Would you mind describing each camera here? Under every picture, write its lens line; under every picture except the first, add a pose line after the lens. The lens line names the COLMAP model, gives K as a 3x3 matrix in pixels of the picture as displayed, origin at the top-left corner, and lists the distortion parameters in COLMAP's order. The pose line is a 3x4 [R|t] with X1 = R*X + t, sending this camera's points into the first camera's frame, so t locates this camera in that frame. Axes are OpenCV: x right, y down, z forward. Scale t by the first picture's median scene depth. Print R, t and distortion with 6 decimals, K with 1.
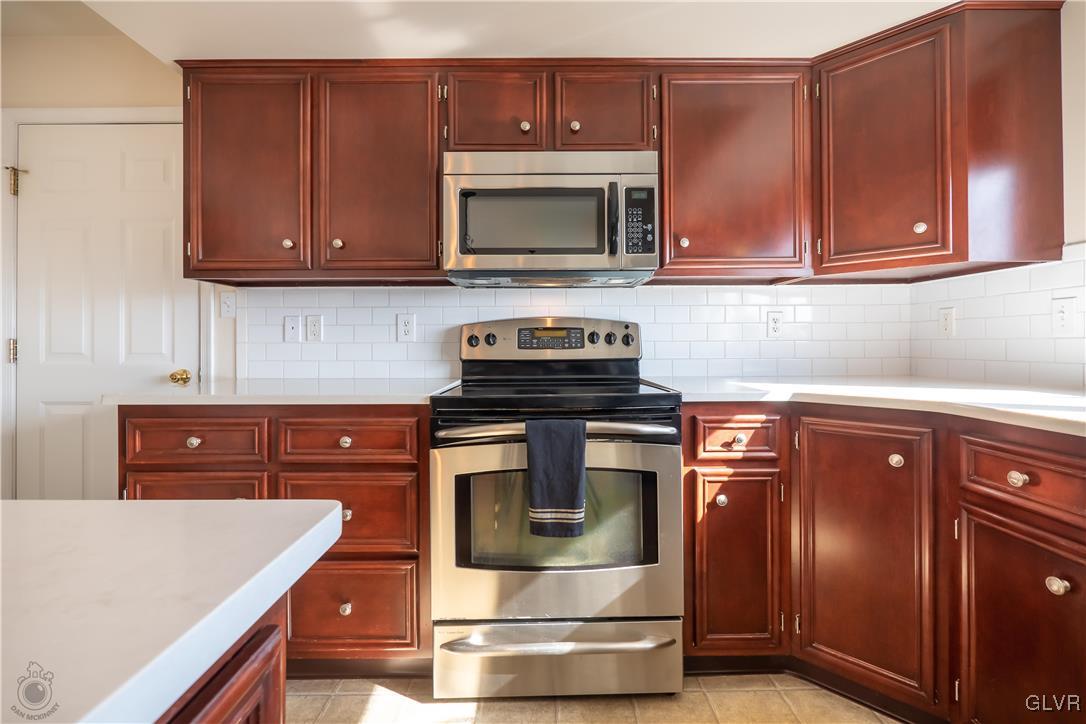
lens RADIAL K [[461.3, 0, 559.5], [0, 461.3, 338.1], [0, 0, 1]] dist [-0.002365, -0.000569]
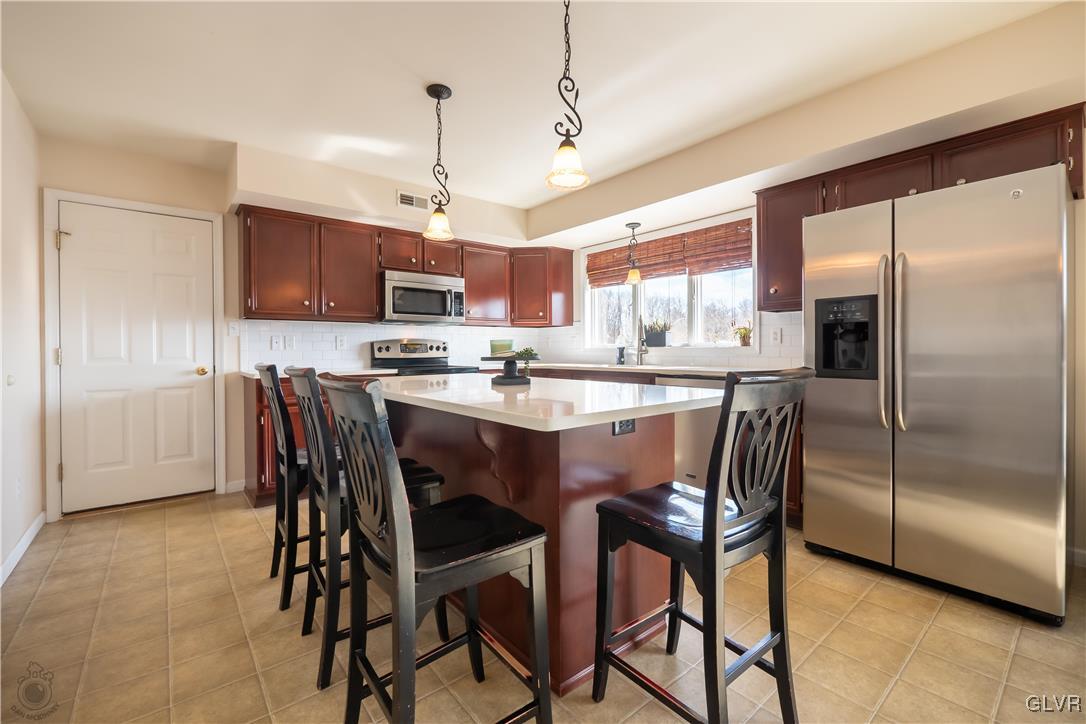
lens RADIAL K [[461.3, 0, 540.6], [0, 461.3, 354.6], [0, 0, 1]] dist [-0.002365, -0.000569]
pose [[0.772984, -0.007723, 0.634379, -1.025429], [-0.001596, 0.999899, 0.014117, -0.001733], [-0.634424, -0.011924, 0.772893, -1.211010]]
